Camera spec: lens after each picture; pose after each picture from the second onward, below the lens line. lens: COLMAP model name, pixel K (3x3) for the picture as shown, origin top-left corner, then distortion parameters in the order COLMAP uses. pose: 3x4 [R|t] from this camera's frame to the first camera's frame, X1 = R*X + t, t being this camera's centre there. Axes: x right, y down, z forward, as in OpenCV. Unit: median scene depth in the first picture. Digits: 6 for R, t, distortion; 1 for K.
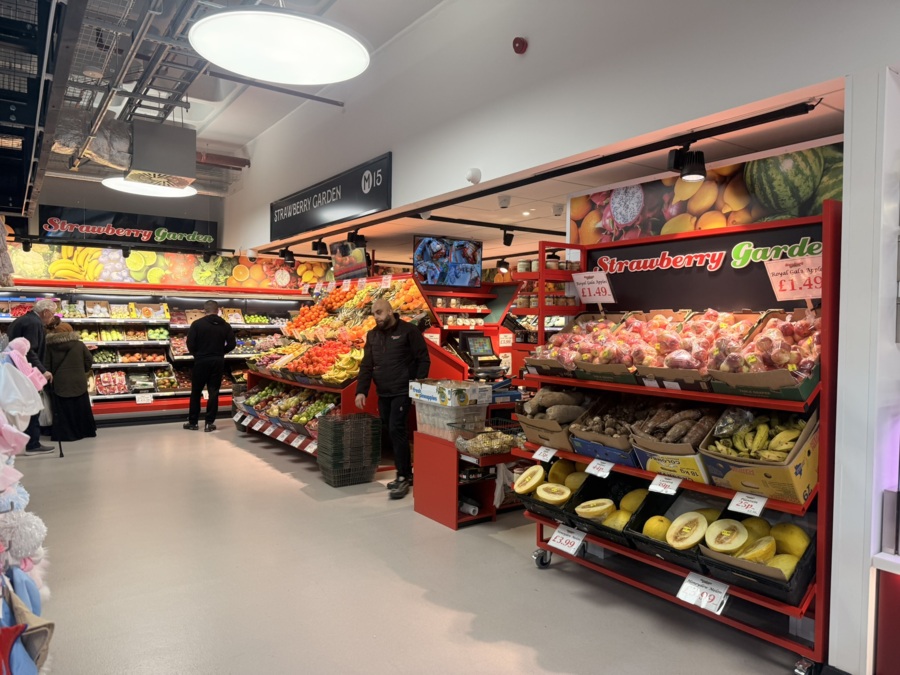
lens RADIAL K [[632.2, 0, 451.3], [0, 632.2, 332.3], [0, 0, 1]] dist [0.034000, -0.037620]
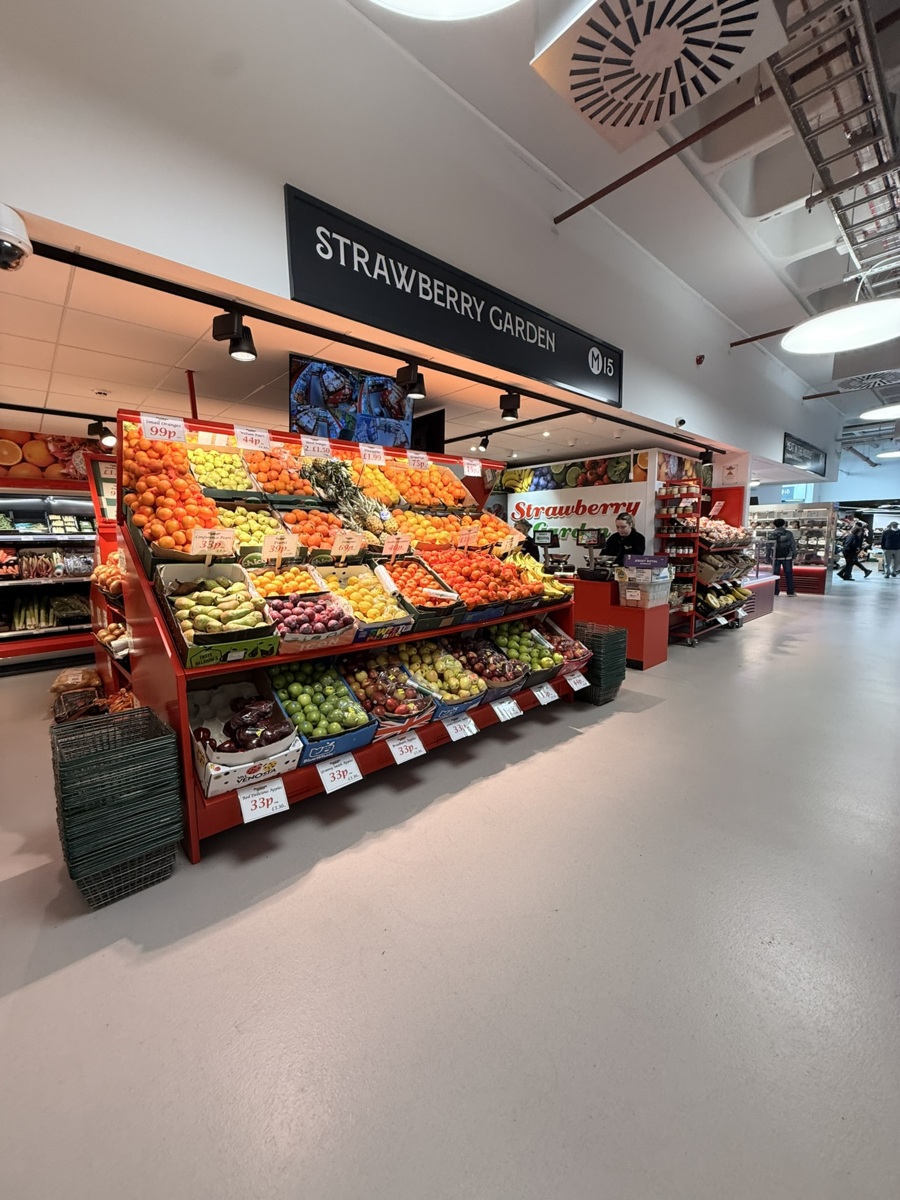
lens RADIAL K [[475.9, 0, 450.6], [0, 475.9, 594.8], [0, 0, 1]] dist [0.002874, -0.000046]
pose [[-0.128597, -0.132997, 0.982738, -0.823772], [0.024927, 0.990220, 0.137272, -0.009402], [-0.991384, 0.042149, -0.124024, 1.324568]]
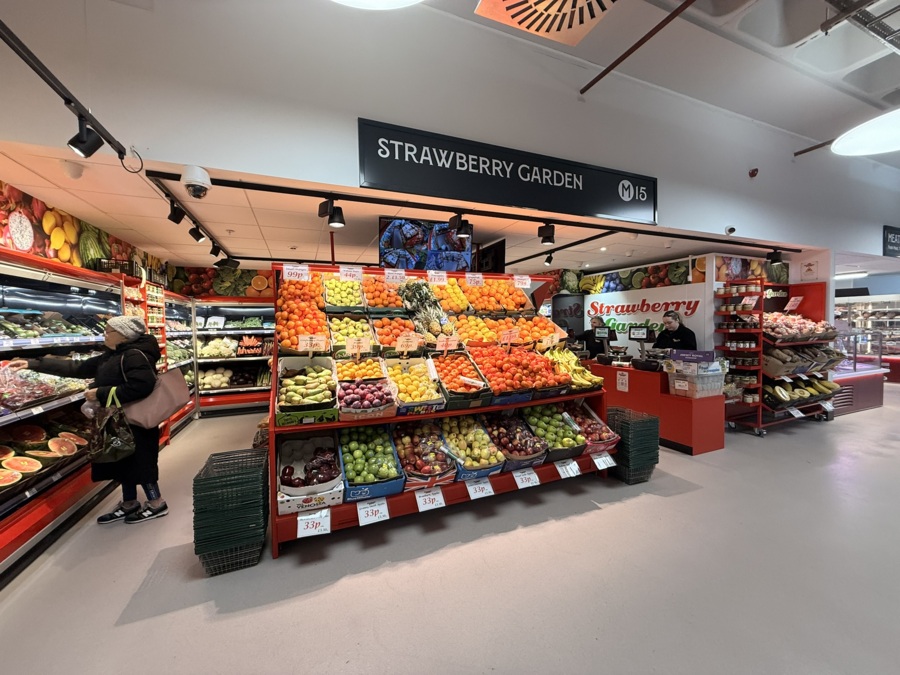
lens RADIAL K [[357.0, 0, 449.1], [0, 357.0, 336.2], [0, 0, 1]] dist [0.002874, -0.000046]
pose [[0.207471, -0.047929, 0.977066, -0.815871], [0.032458, 0.998586, 0.042093, -0.026710], [-0.977702, 0.022980, 0.208734, 1.196759]]
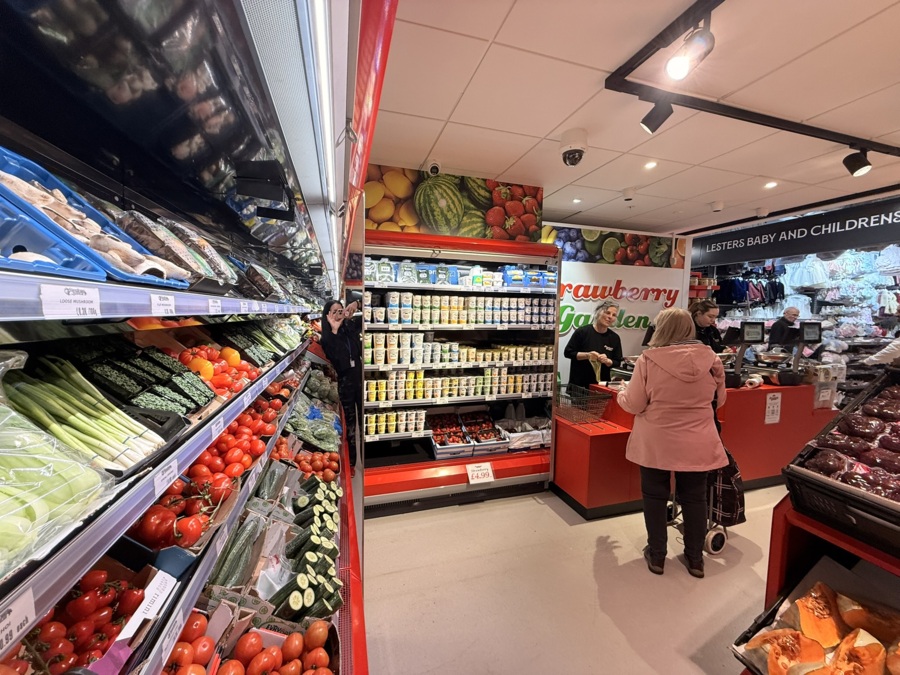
lens RADIAL K [[357.0, 0, 453.0], [0, 357.0, 337.9], [0, 0, 1]] dist [0.002874, -0.000046]
pose [[-0.951056, -0.048484, 0.305191, 0.373041], [-0.022131, 0.995765, 0.089228, -0.014403], [-0.308225, 0.078107, -0.948102, 1.621409]]
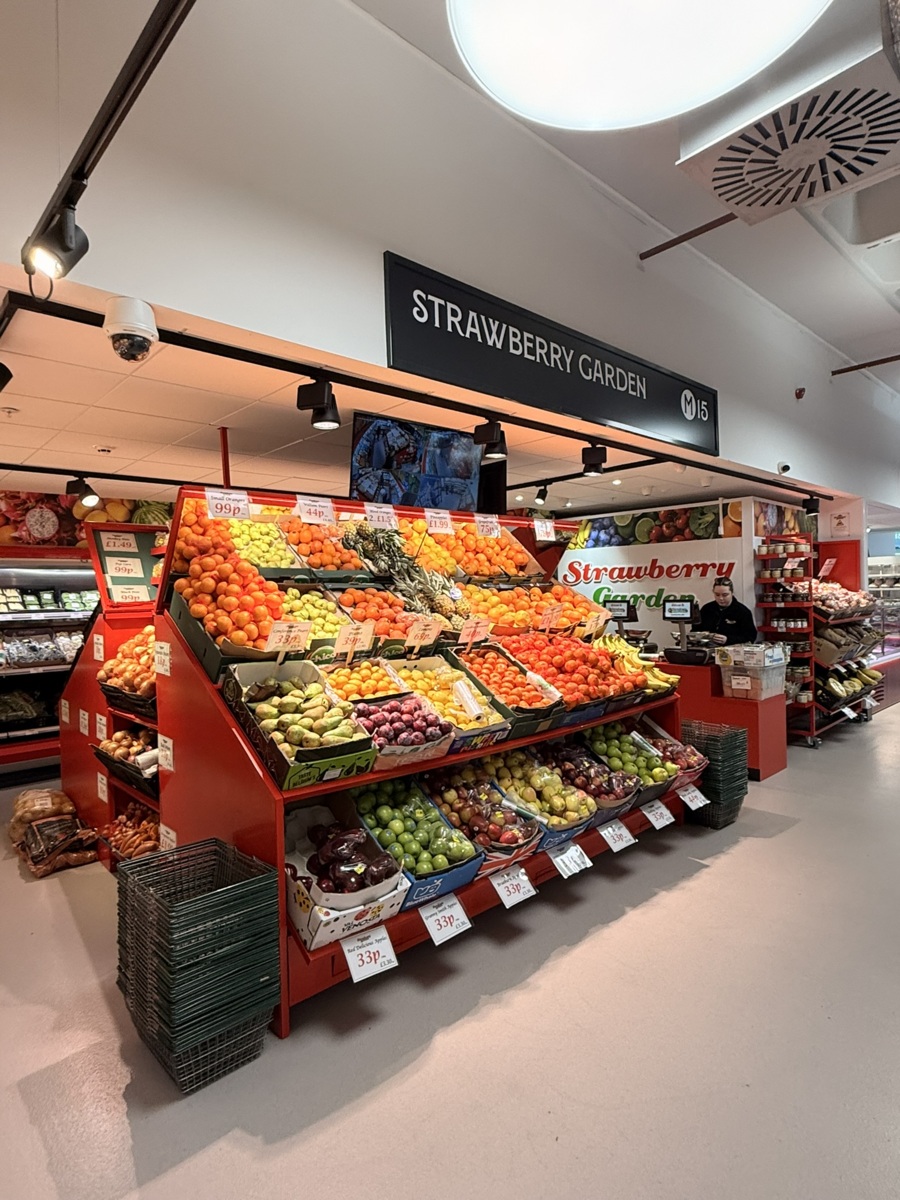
lens RADIAL K [[653.1, 0, 448.0], [0, 653.1, 598.3], [0, 0, 1]] dist [0.000495, 0.001491]
pose [[-0.139573, -0.015973, 0.990083, -0.876769], [0.036193, 0.999119, 0.021221, -0.036897], [-0.989550, 0.038796, -0.138872, 1.424555]]
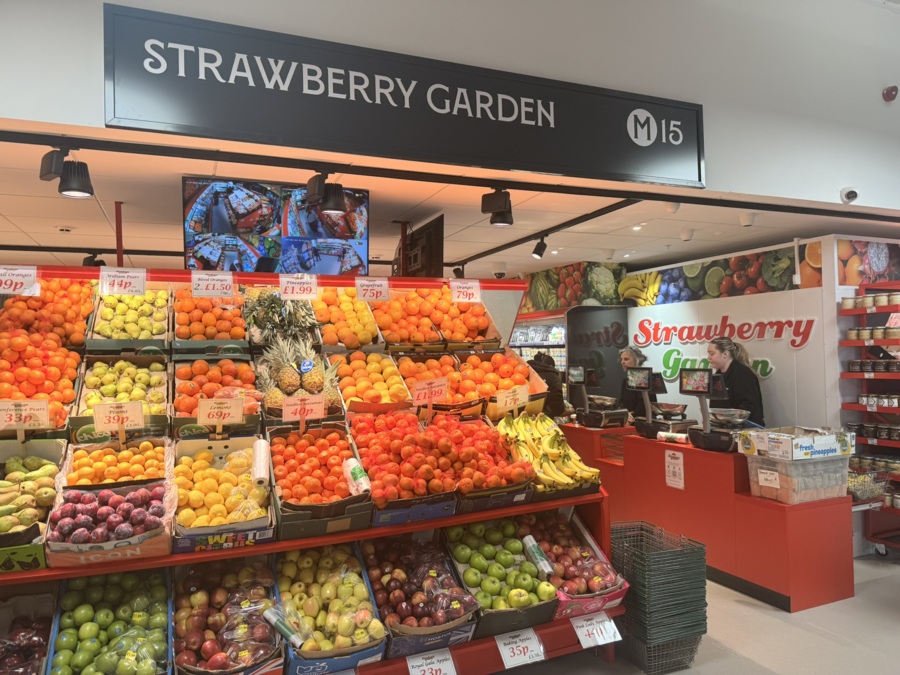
lens RADIAL K [[632.2, 0, 452.9], [0, 632.2, 339.6], [0, 0, 1]] dist [0.034000, -0.037620]
pose [[0.202670, 0.002570, 0.979244, -0.768980], [0.038762, 0.999192, -0.010644, -0.039727], [-0.978480, 0.040115, 0.202407, 1.082778]]
